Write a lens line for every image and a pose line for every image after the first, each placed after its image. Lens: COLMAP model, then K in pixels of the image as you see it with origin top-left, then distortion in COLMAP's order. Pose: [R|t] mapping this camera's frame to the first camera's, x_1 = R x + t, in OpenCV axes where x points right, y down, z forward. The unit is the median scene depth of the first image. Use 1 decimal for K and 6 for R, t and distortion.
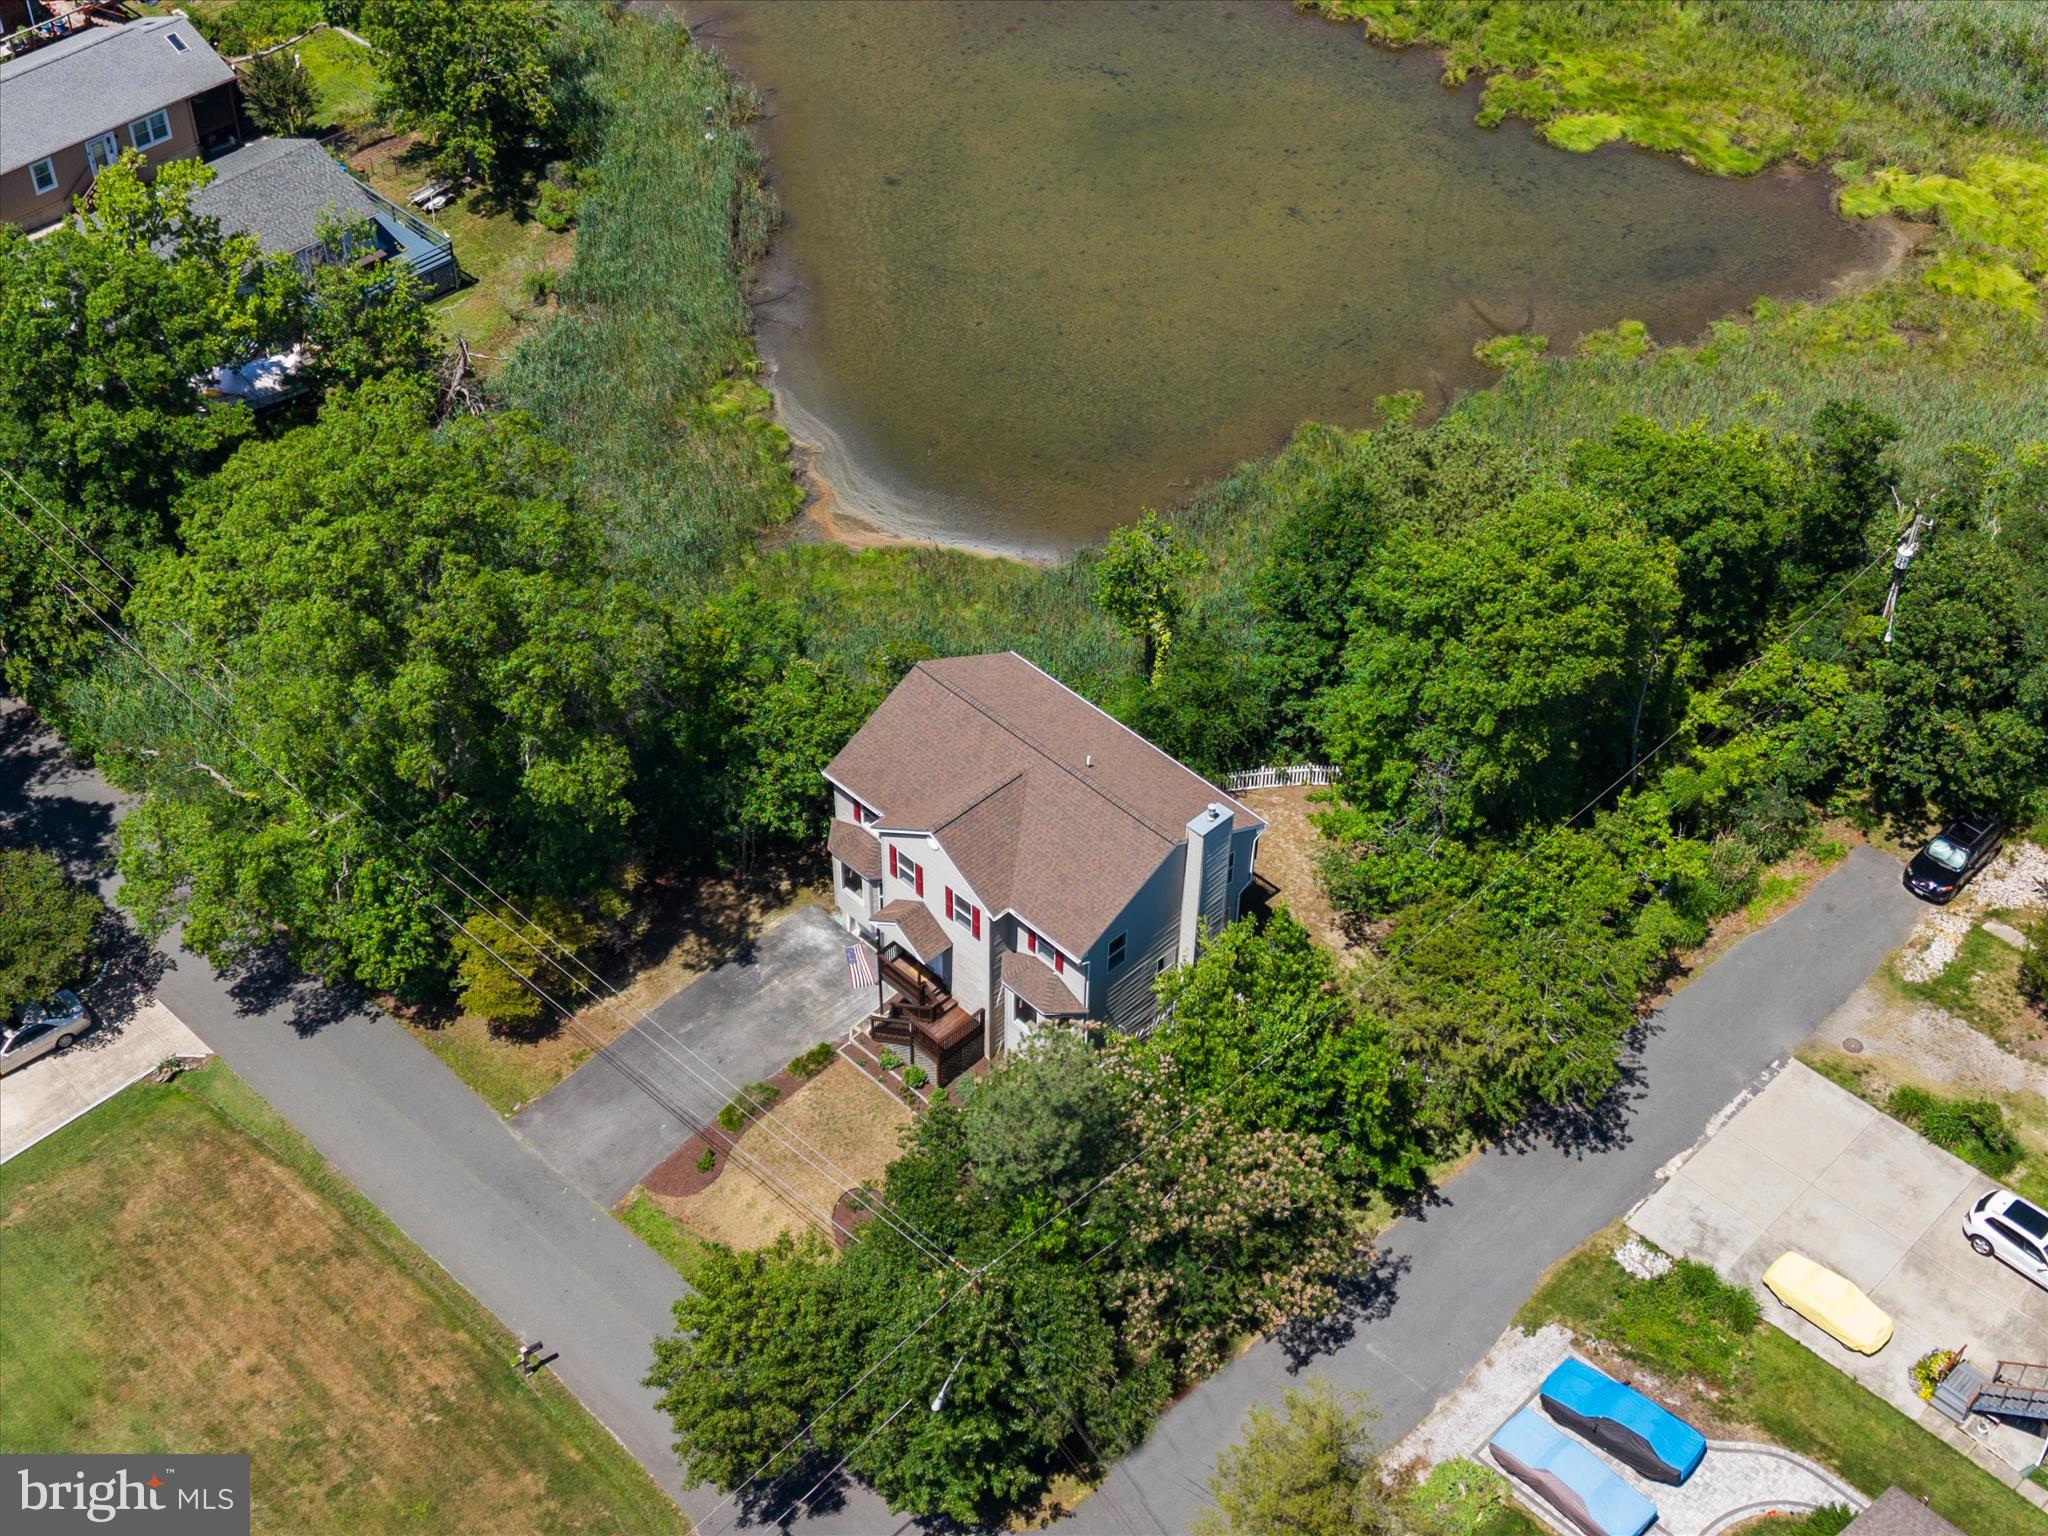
lens RADIAL K [[2718.1, 0, 1021.9], [0, 2718.1, 764.6], [0, 0, 1]] dist [0.068949, 0.000000]
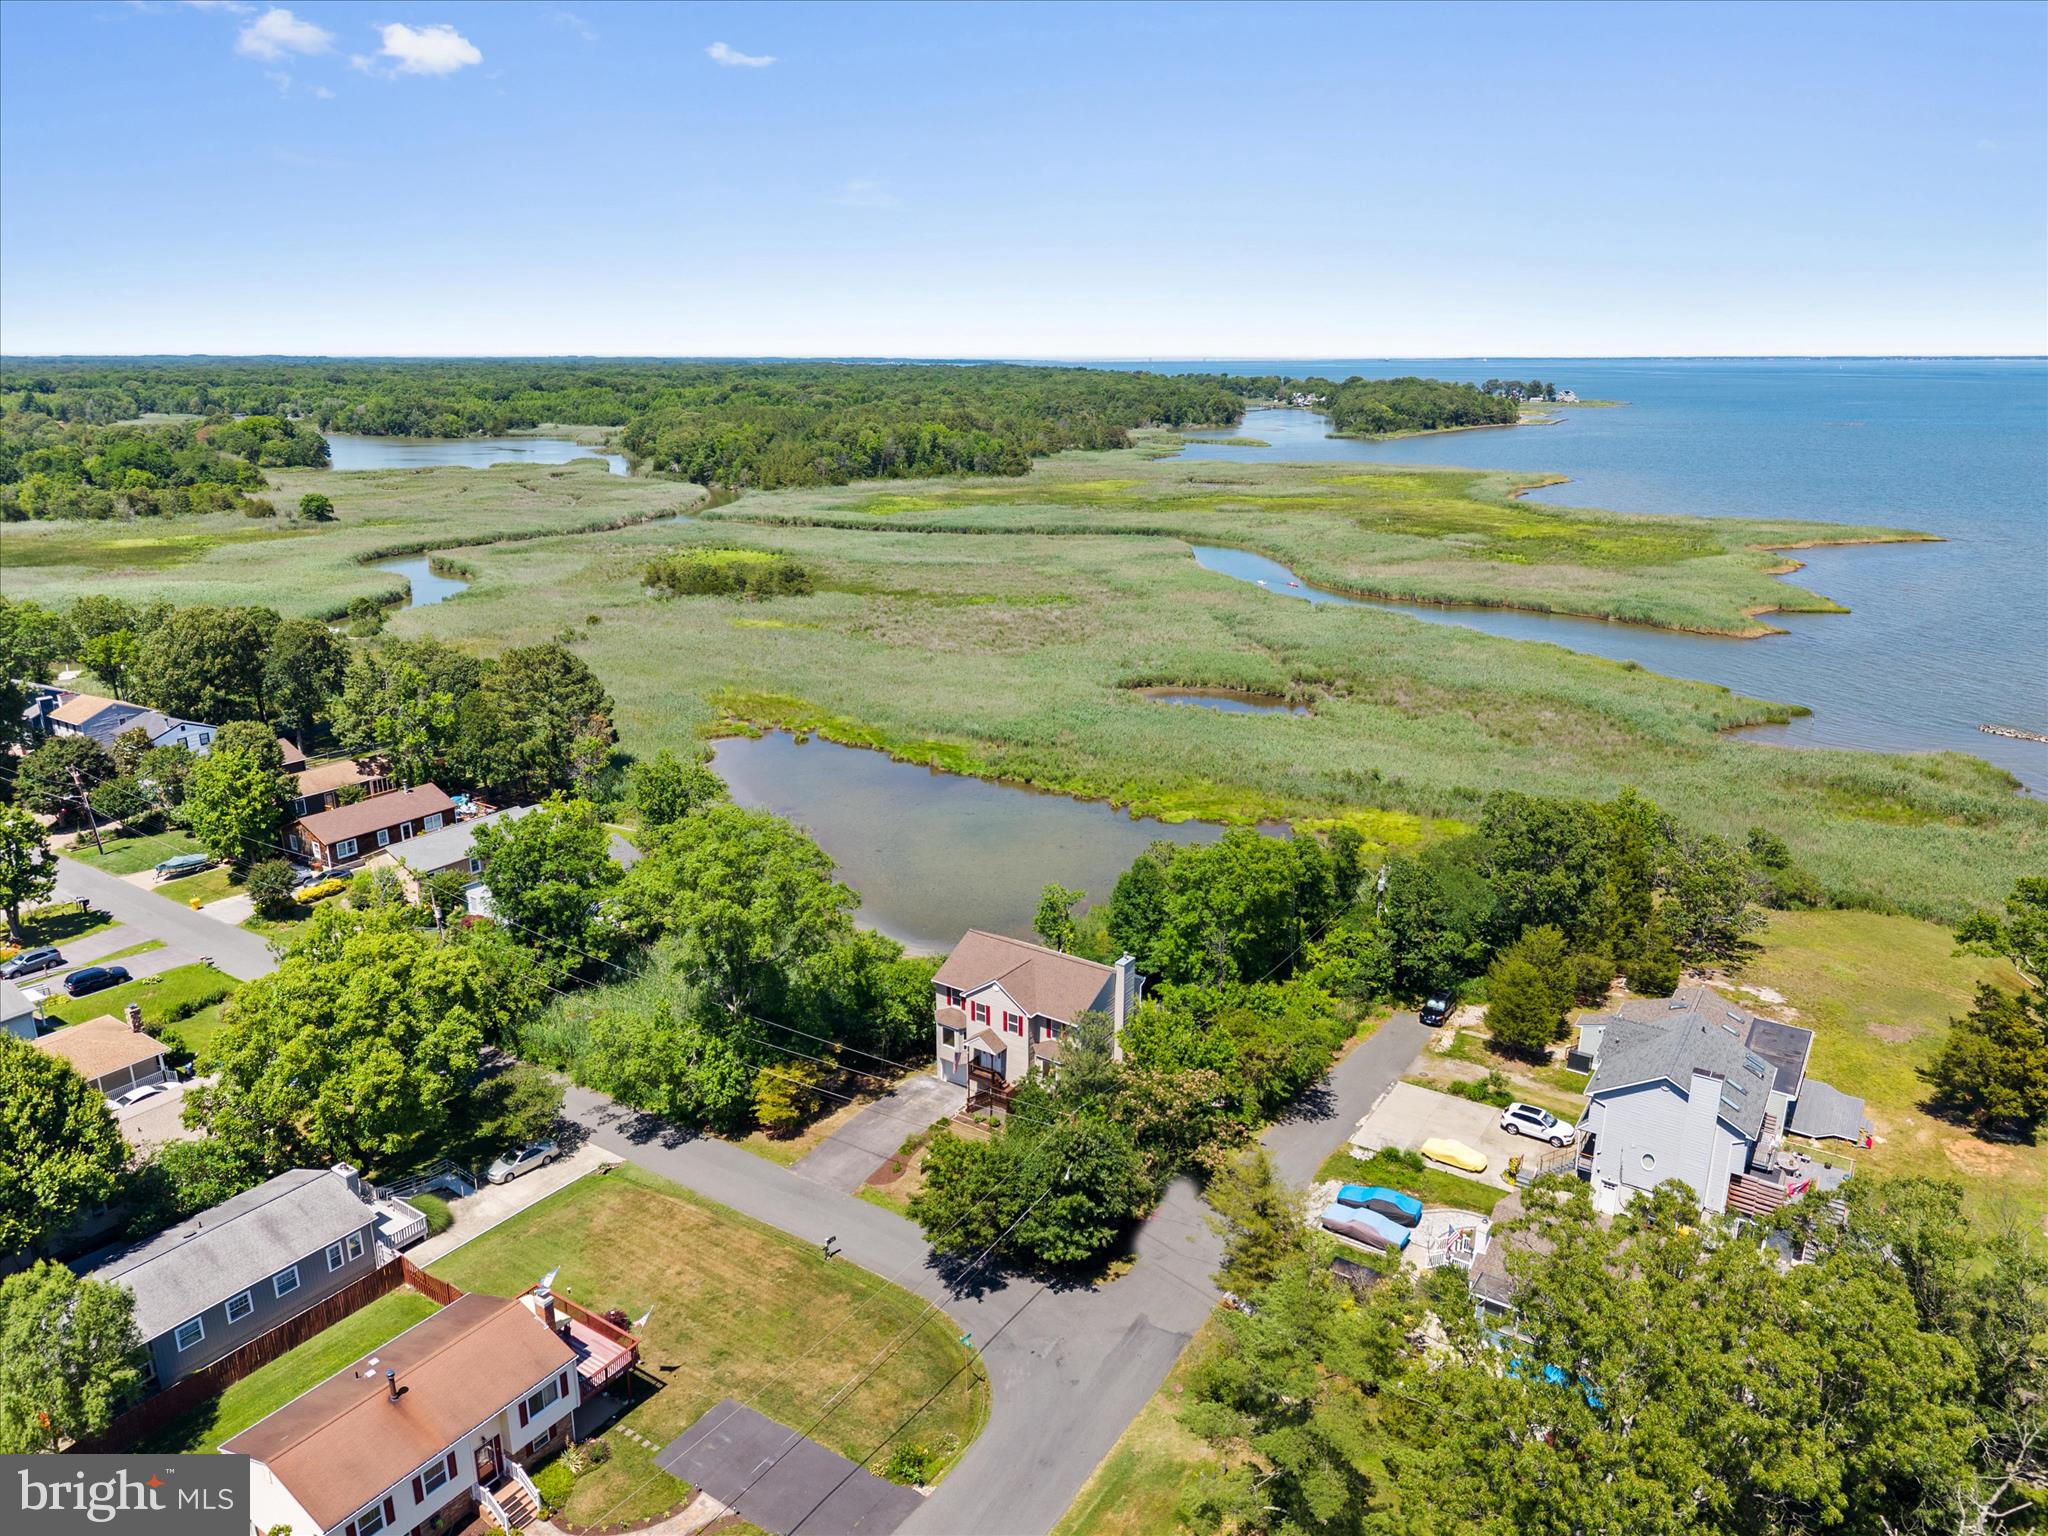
lens RADIAL K [[1371.3, 0, 1019.6], [0, 1371.3, 770.2], [0, 0, 1]] dist [0.033048, -0.031015]
pose [[0.983428, -0.060581, 0.170878, -0.175779], [0.130617, 0.890393, -0.436051, 0.324677], [-0.125733, 0.451144, 0.883550, -0.008647]]
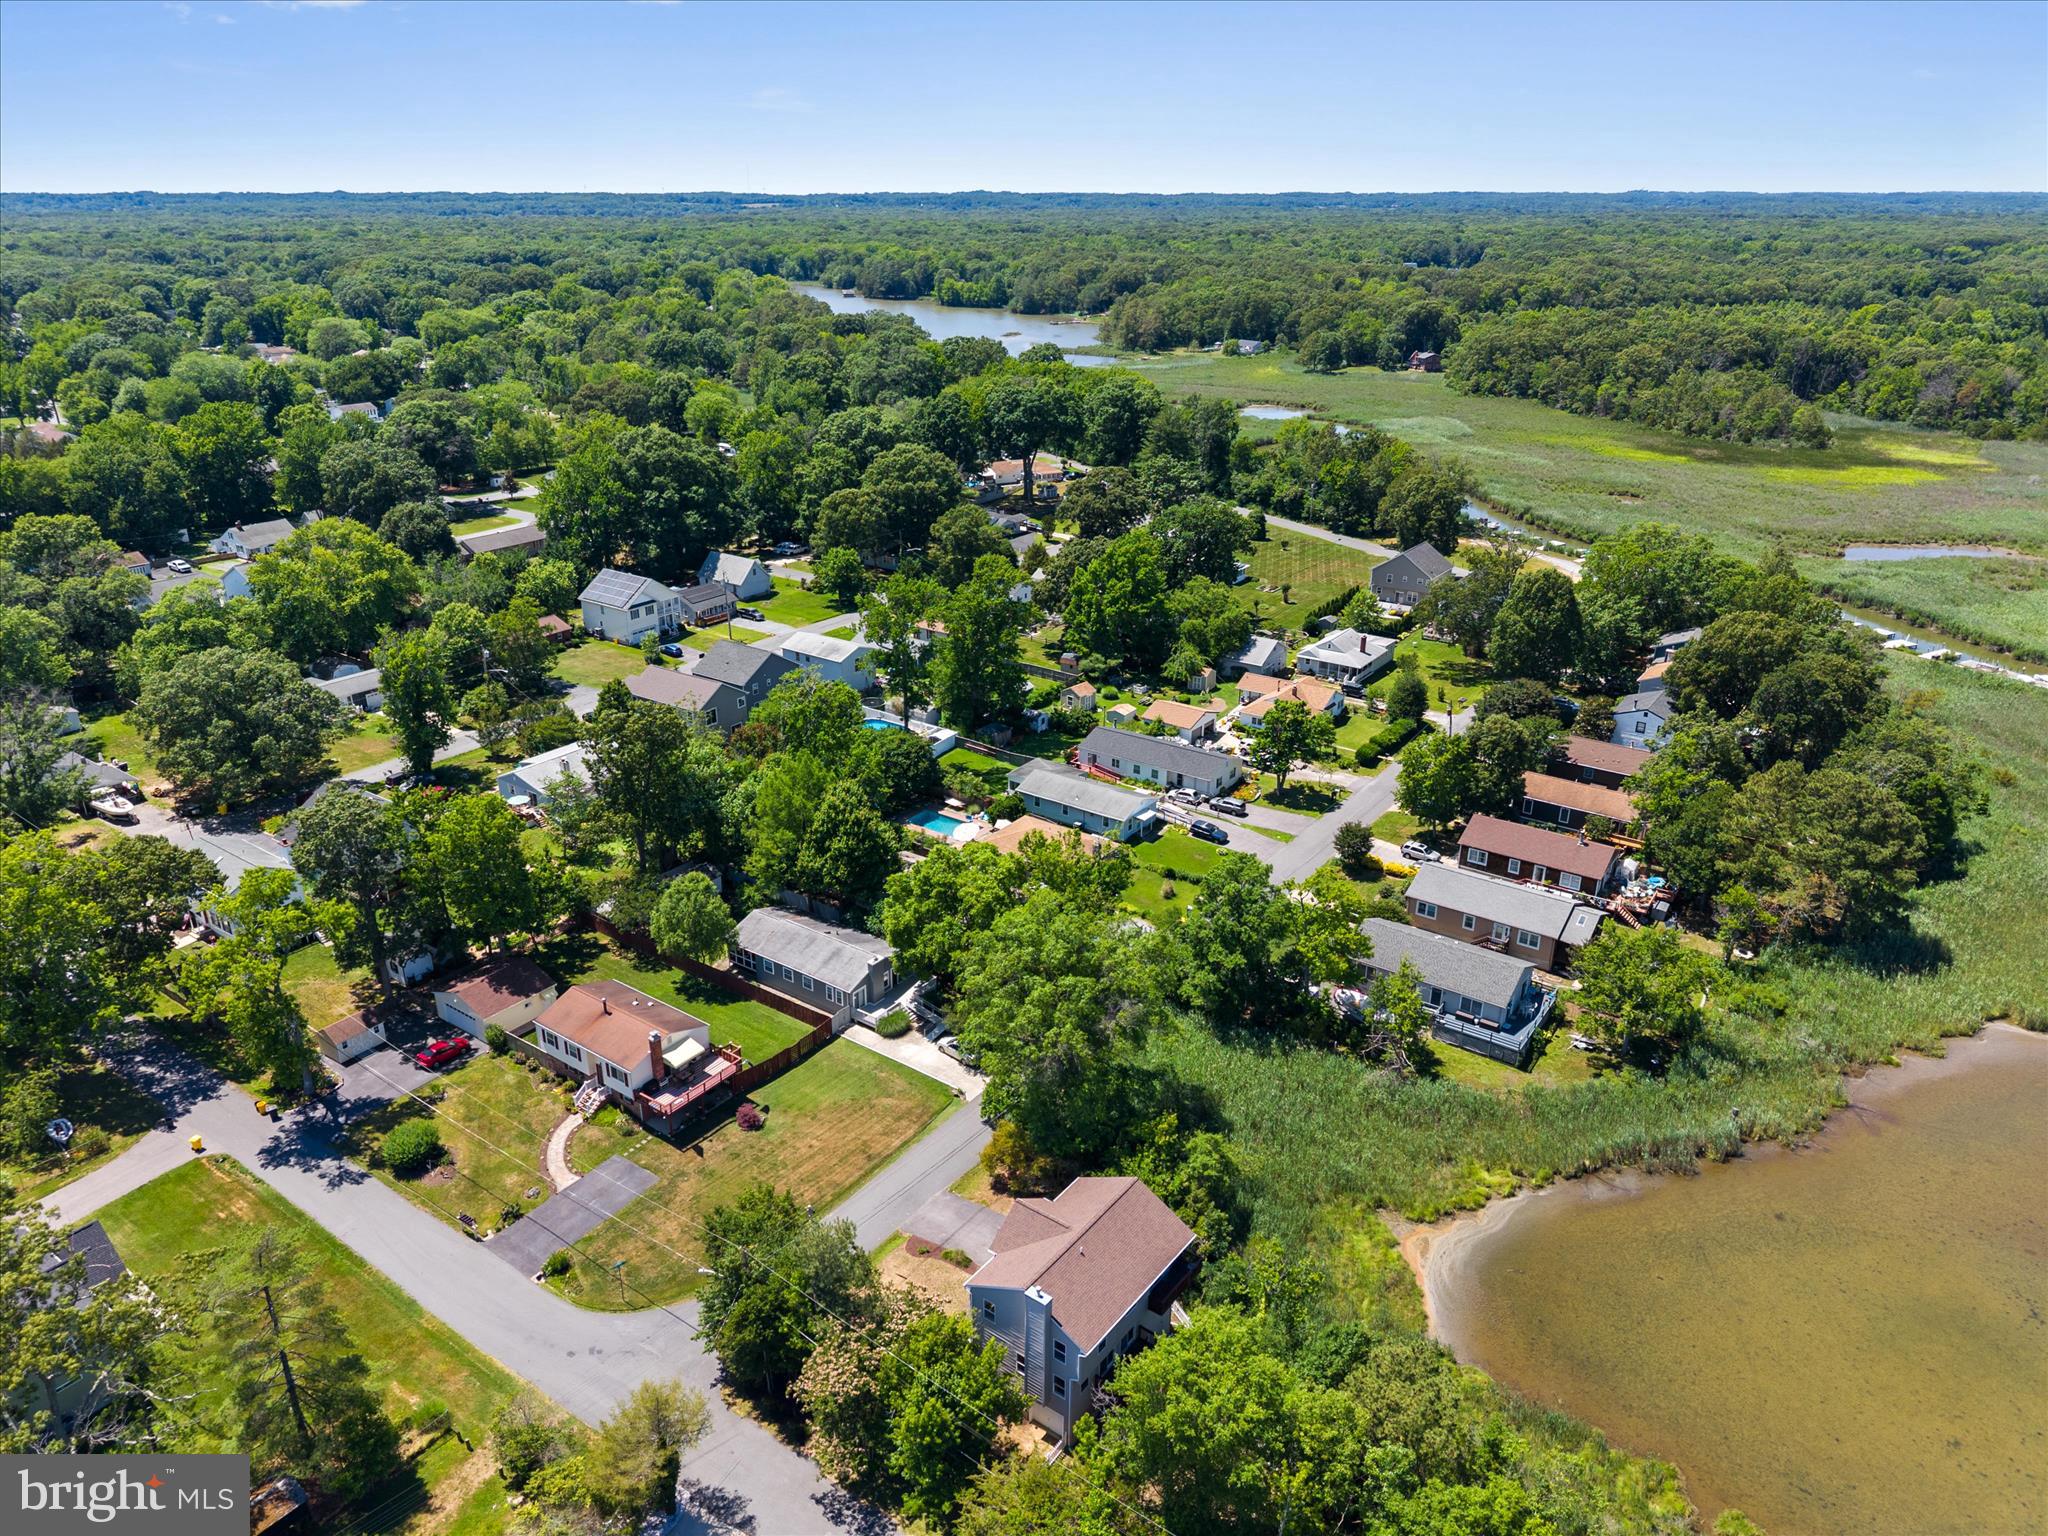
lens RADIAL K [[1371.3, 0, 1022.0], [0, 1371.3, 774.7], [0, 0, 1]] dist [0.033048, -0.031015]
pose [[0.145000, 0.377109, -0.914748, 0.724226], [-0.678277, 0.710983, 0.185590, -0.363092], [0.720358, 0.593542, 0.358877, 0.433893]]
